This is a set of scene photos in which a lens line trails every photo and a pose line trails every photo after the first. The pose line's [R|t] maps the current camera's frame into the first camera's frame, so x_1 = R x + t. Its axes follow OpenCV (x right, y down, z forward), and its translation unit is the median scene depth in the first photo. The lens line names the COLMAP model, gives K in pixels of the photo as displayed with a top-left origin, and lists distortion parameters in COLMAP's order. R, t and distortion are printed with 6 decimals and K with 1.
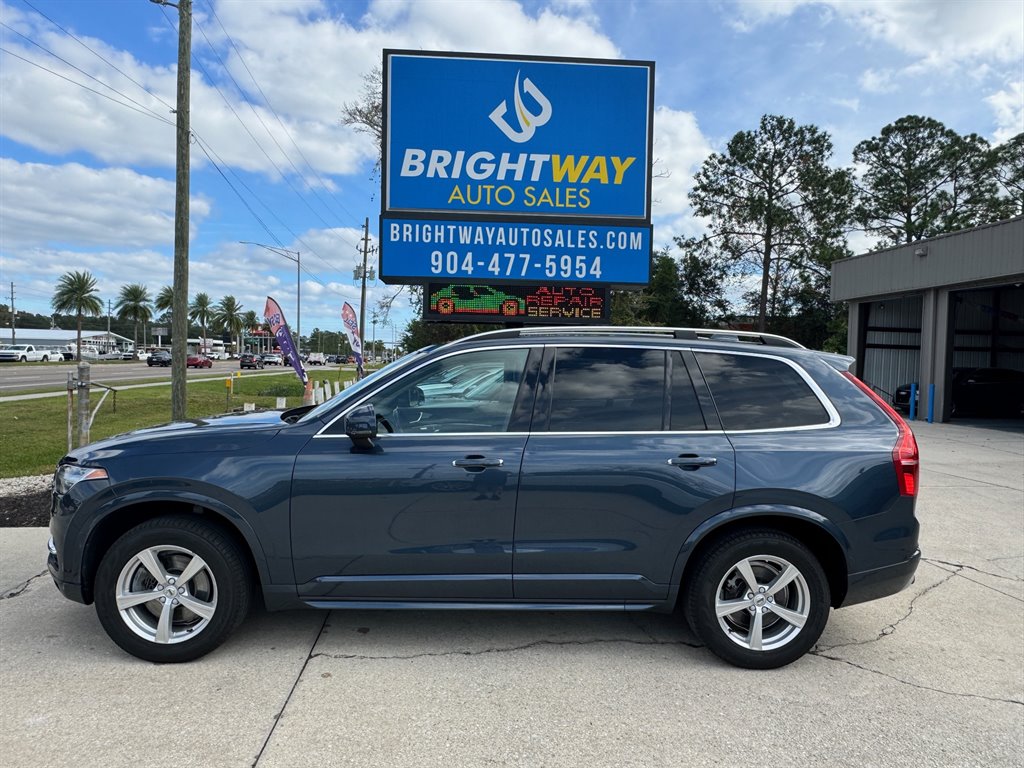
lens RADIAL K [[680.1, 0, 512.4], [0, 680.1, 383.3], [0, 0, 1]] dist [-0.003880, 0.001554]
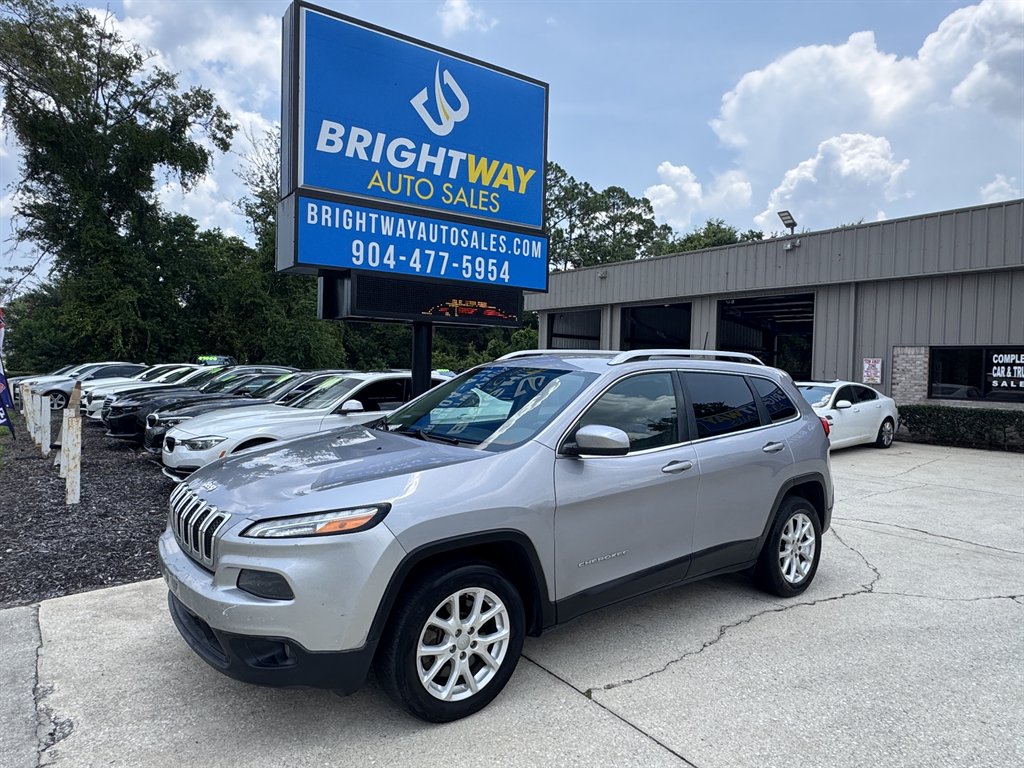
lens RADIAL K [[657.7, 0, 515.4], [0, 657.7, 383.7], [0, 0, 1]] dist [-0.004502, 0.002425]
pose [[0.848740, -0.013073, 0.528649, -0.394502], [0.011855, 0.999914, 0.005694, -0.006539], [-0.528677, 0.001434, 0.848822, 0.149385]]
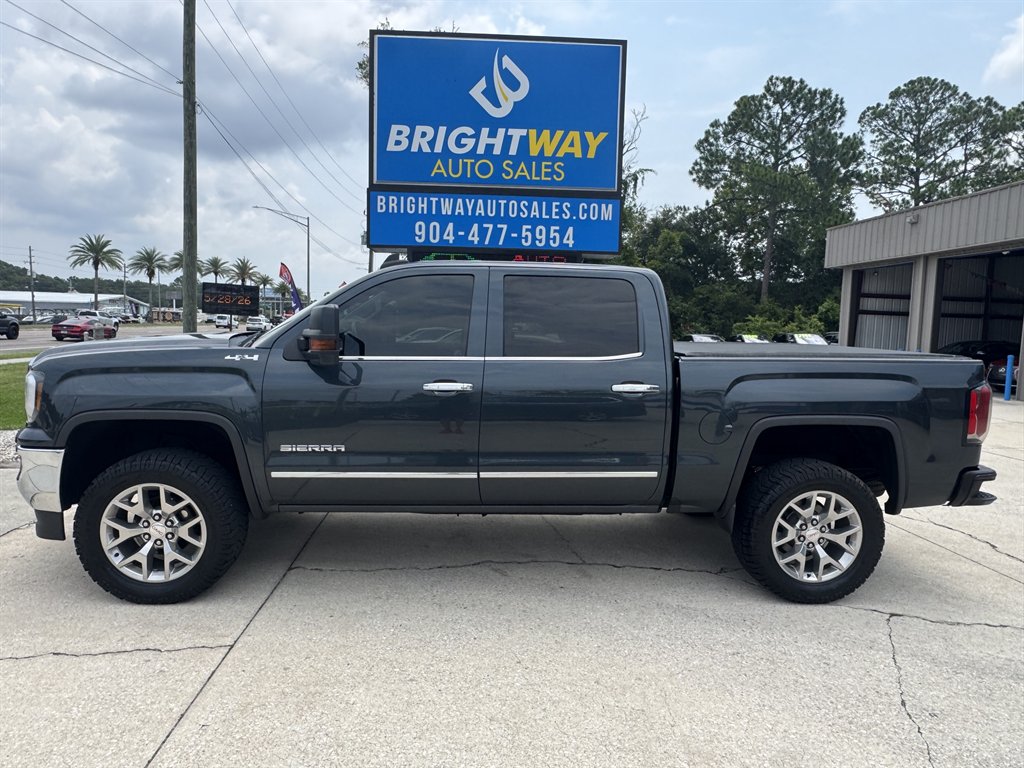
lens RADIAL K [[680.1, 0, 512.4], [0, 680.1, 383.3], [0, 0, 1]] dist [-0.003880, 0.001554]
pose [[0.999827, 0.006432, -0.017430, 0.054374], [-0.005533, 0.998677, 0.051125, 0.005293], [0.017736, -0.051019, 0.998540, -0.083447]]
